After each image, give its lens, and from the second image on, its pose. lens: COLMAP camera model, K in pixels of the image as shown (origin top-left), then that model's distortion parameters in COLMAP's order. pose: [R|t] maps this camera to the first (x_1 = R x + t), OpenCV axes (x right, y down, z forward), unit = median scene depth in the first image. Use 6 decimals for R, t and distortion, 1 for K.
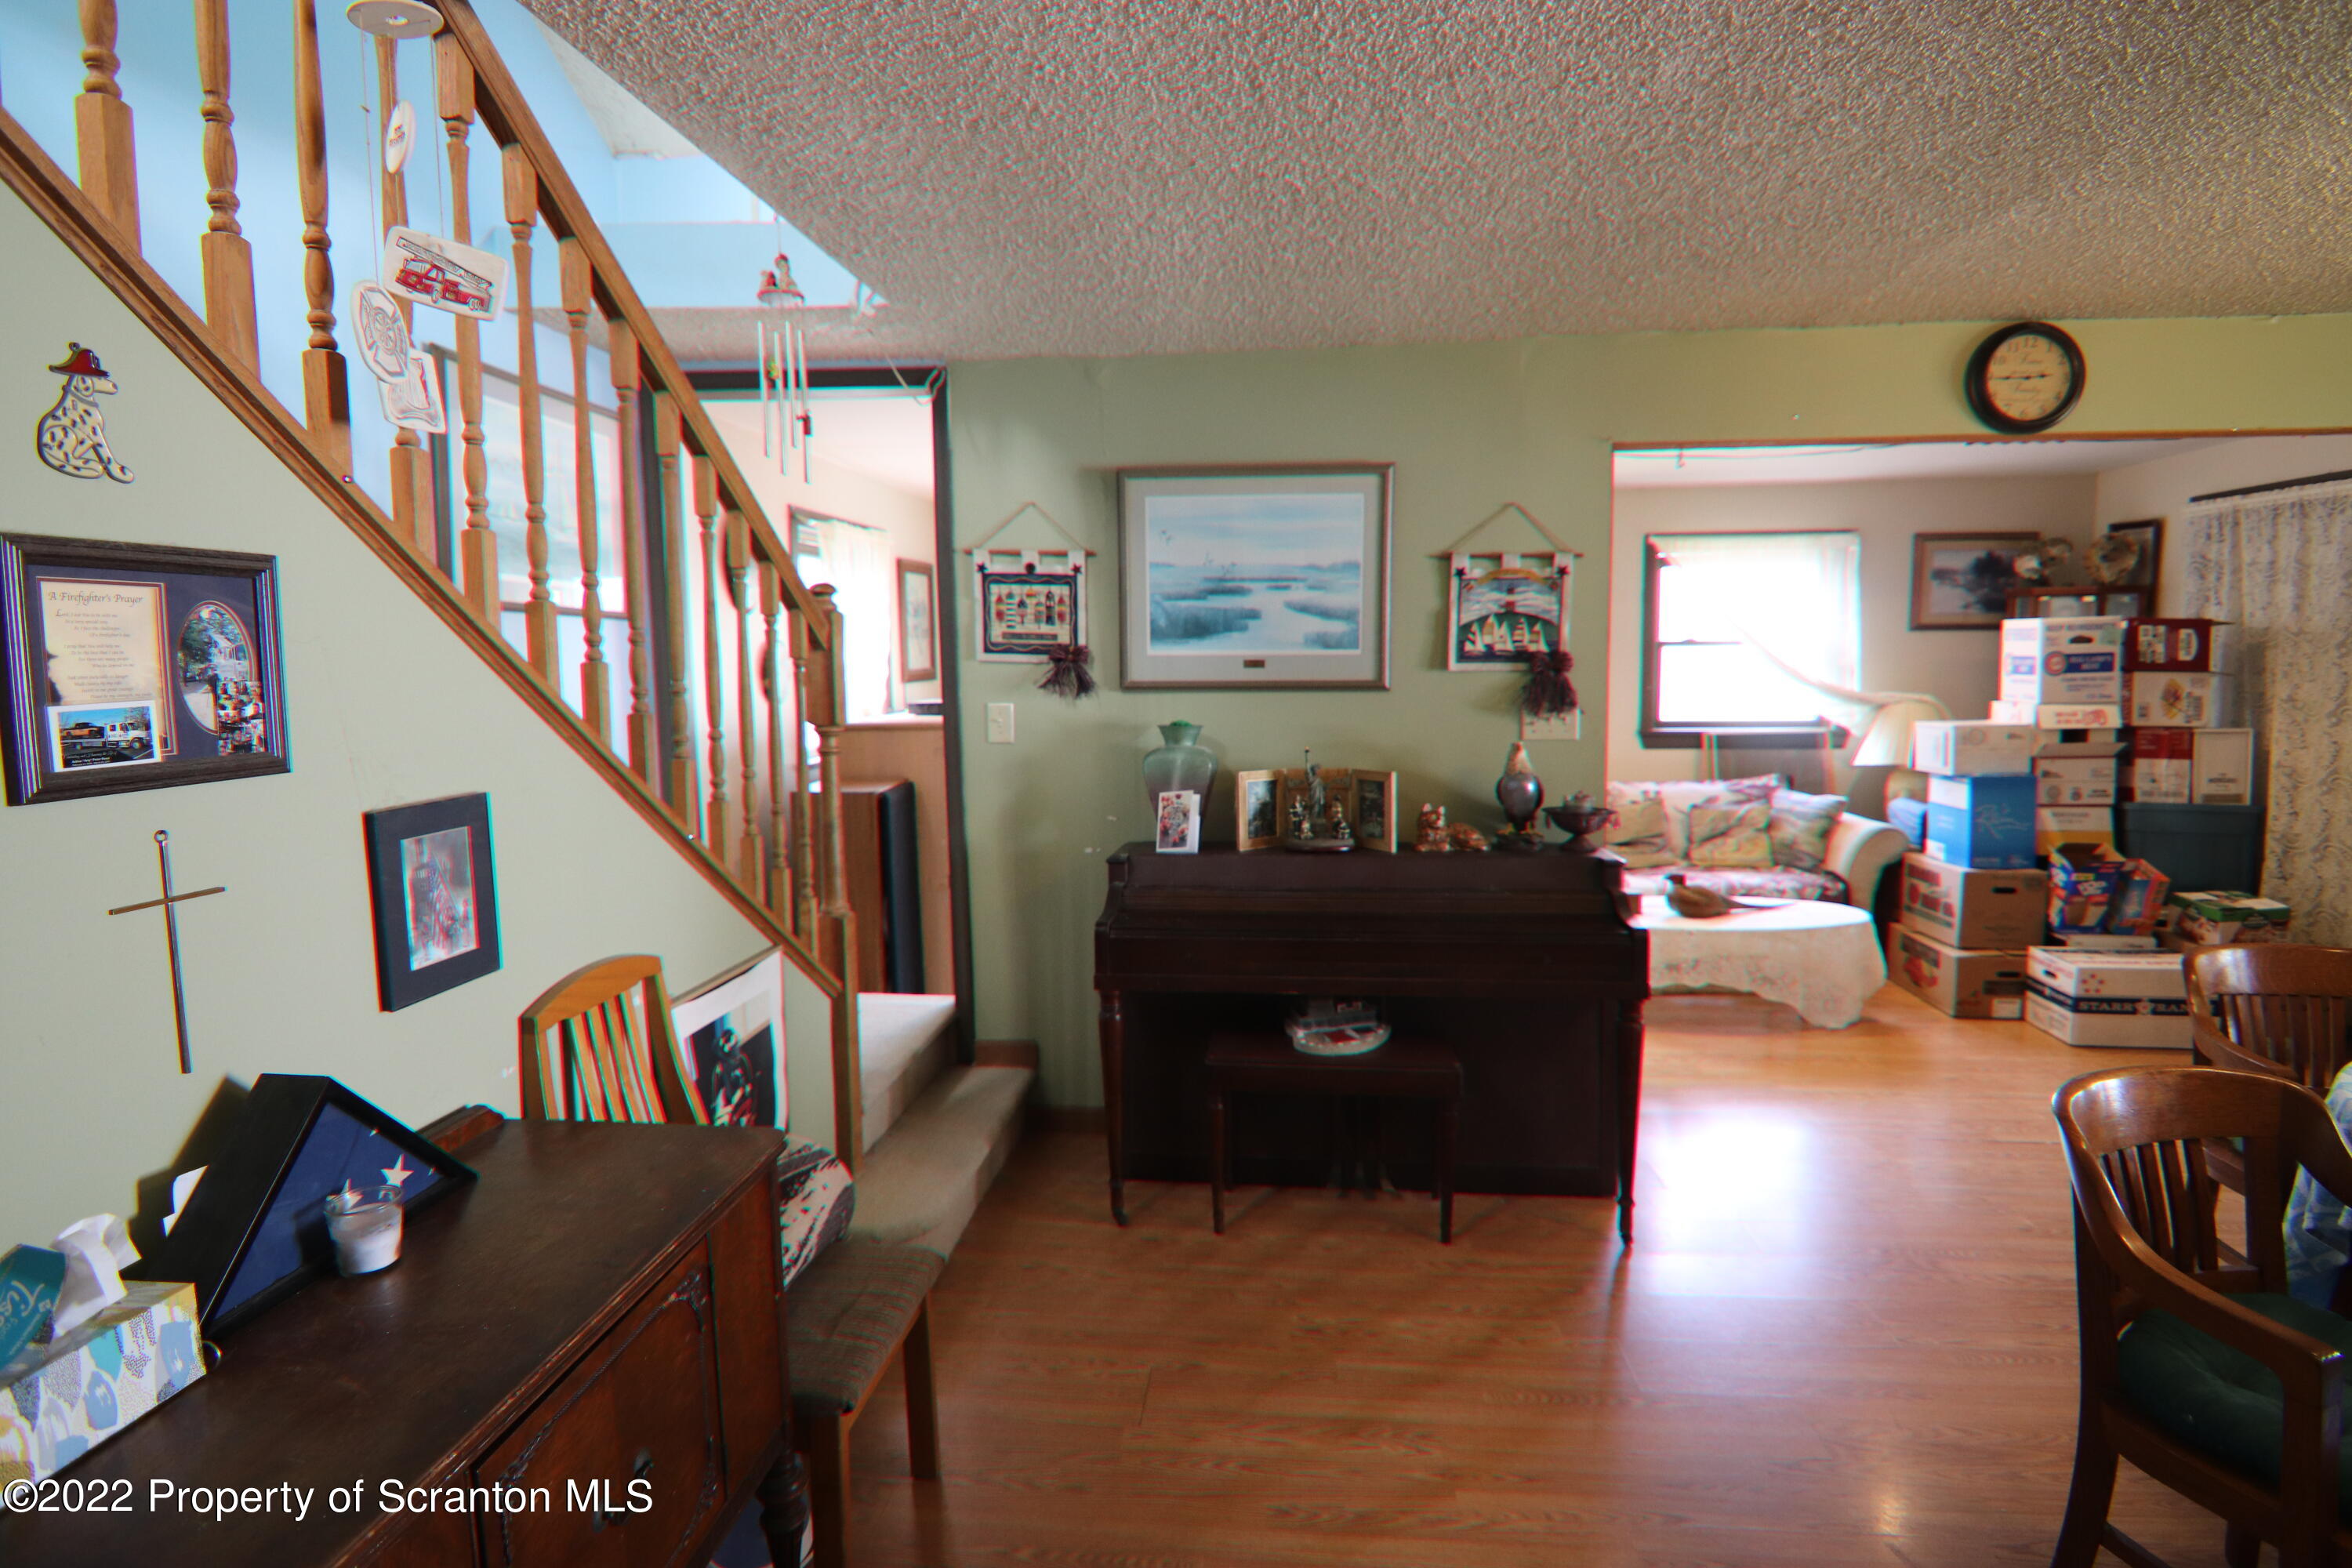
lens RADIAL K [[1210.1, 0, 1169.2], [0, 1210.1, 773.3], [0, 0, 1]] dist [-0.002651, -0.001798]
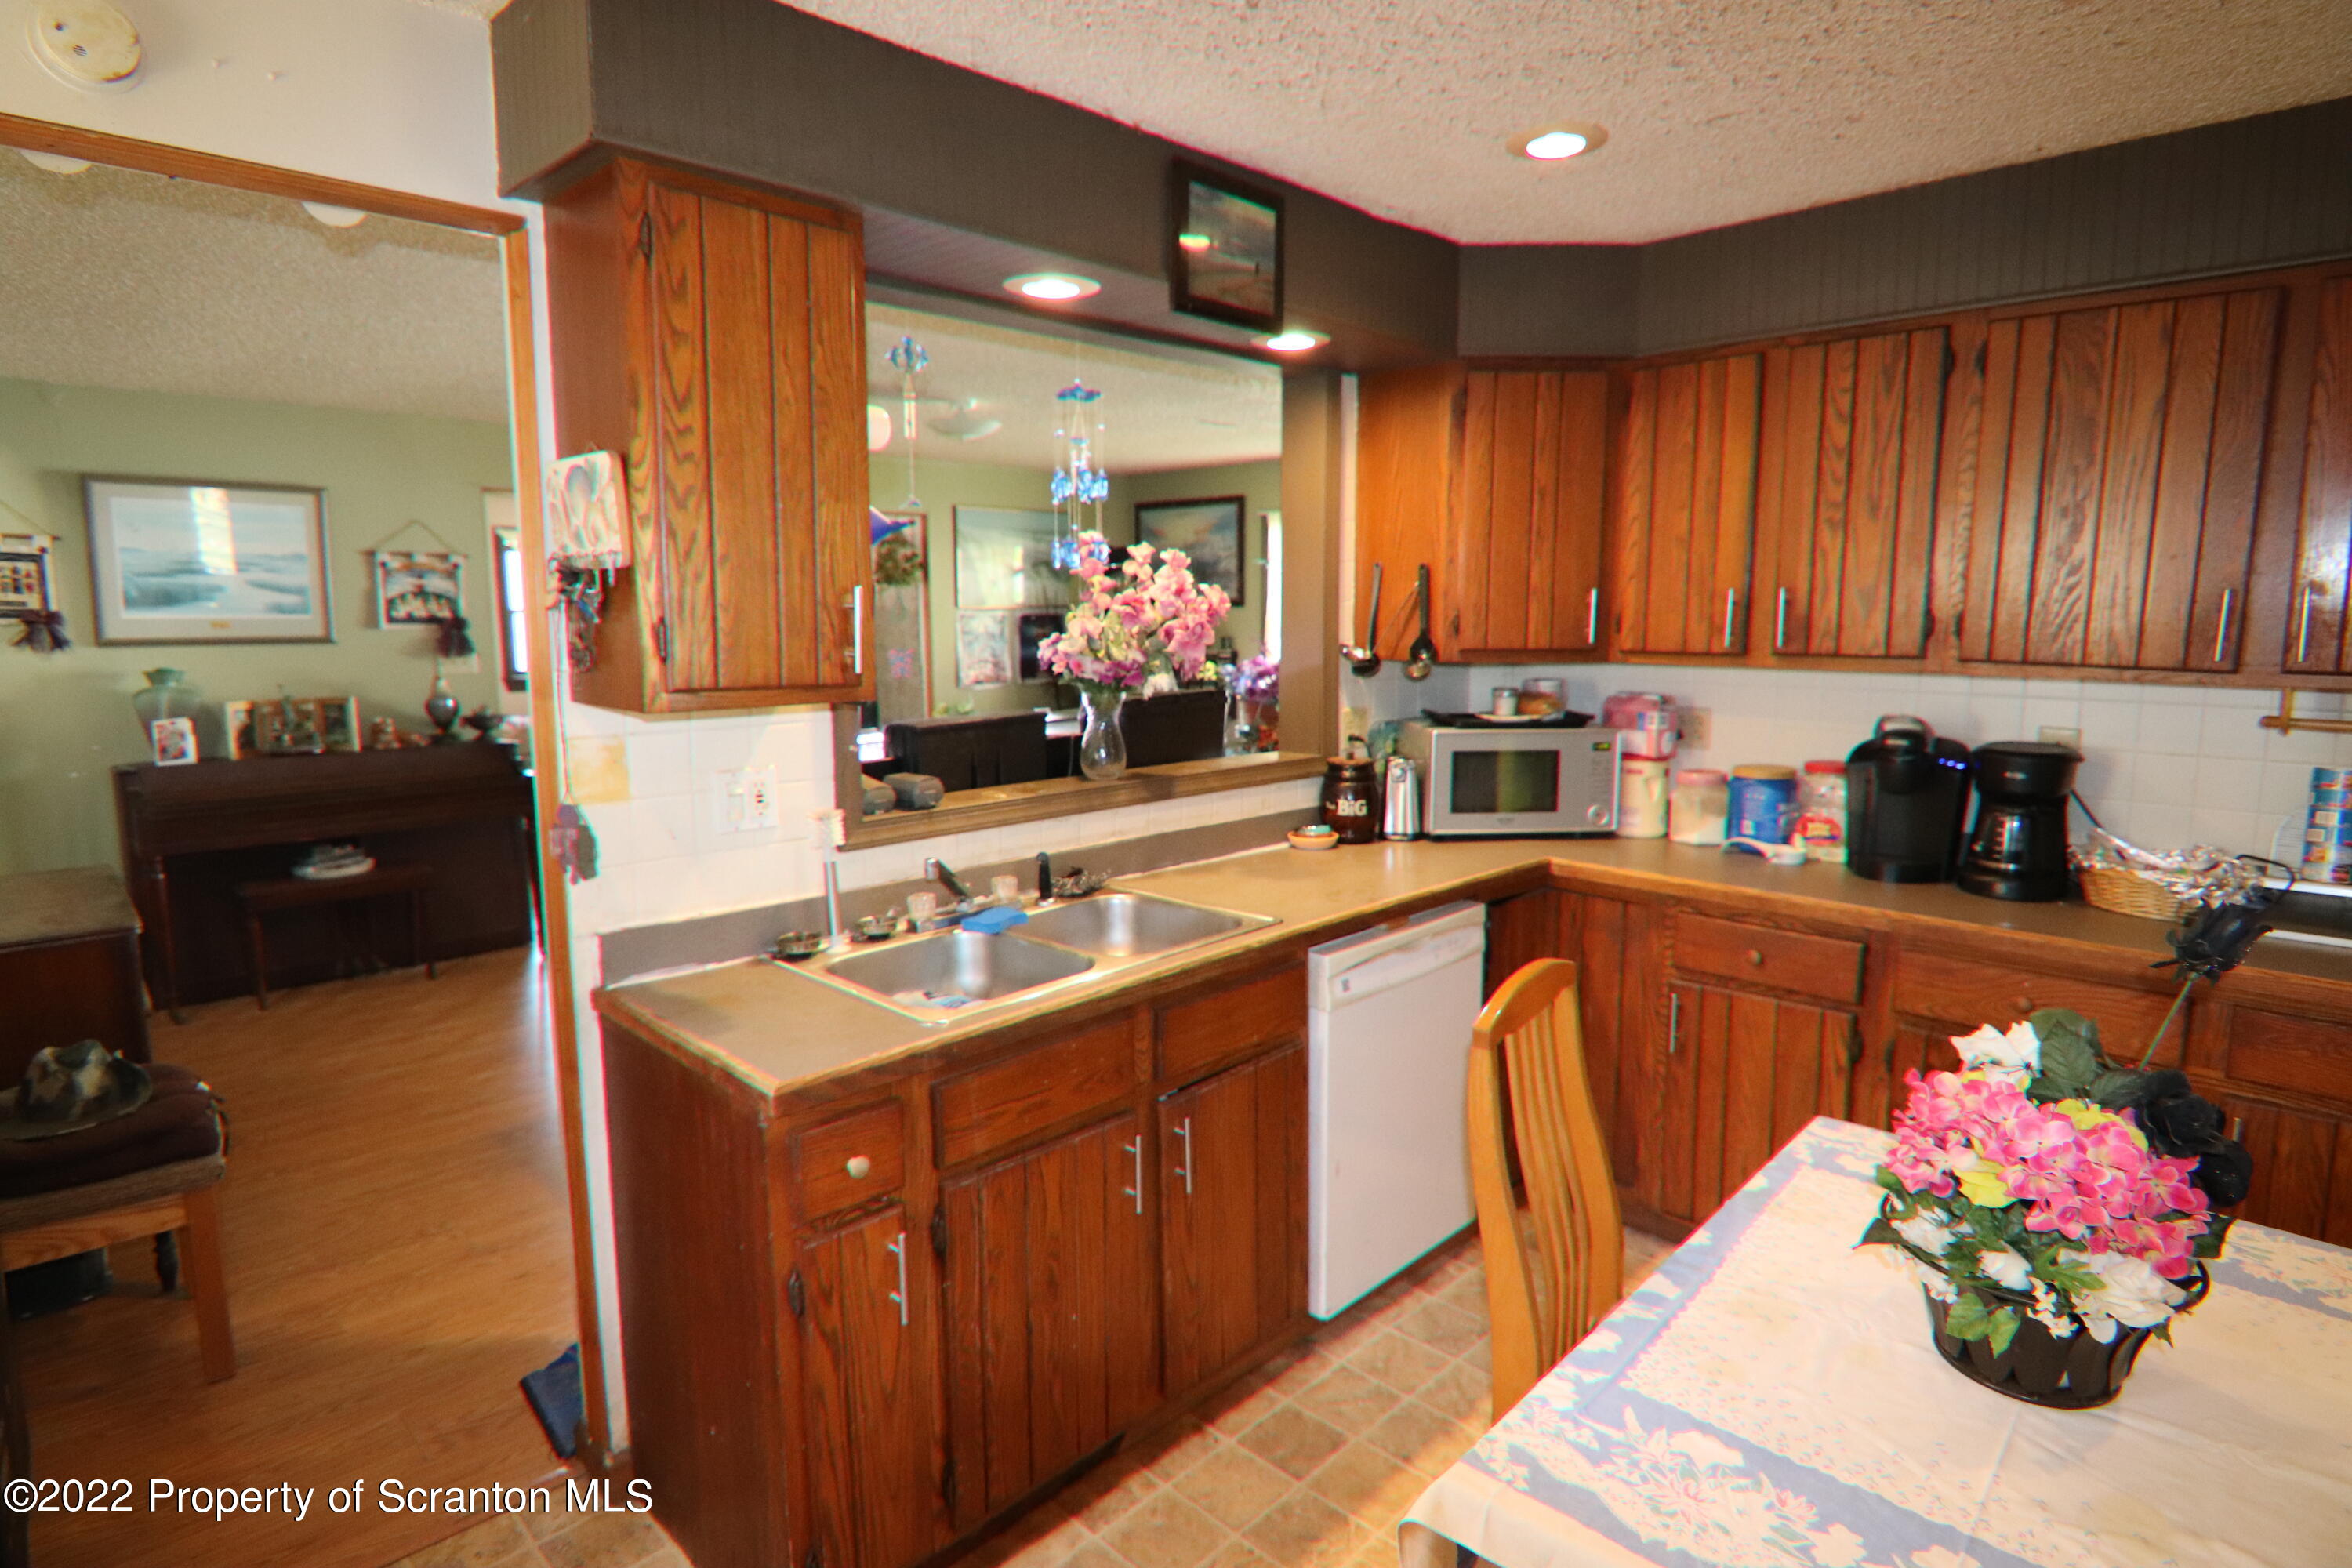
lens RADIAL K [[1210.1, 0, 1113.5], [0, 1210.1, 785.3], [0, 0, 1]] dist [-0.002651, -0.001798]
pose [[0.660502, -0.098550, 0.744329, -0.306257], [0.074535, 0.995058, 0.065606, 0.077301], [-0.747116, 0.012146, 0.664583, -0.676337]]
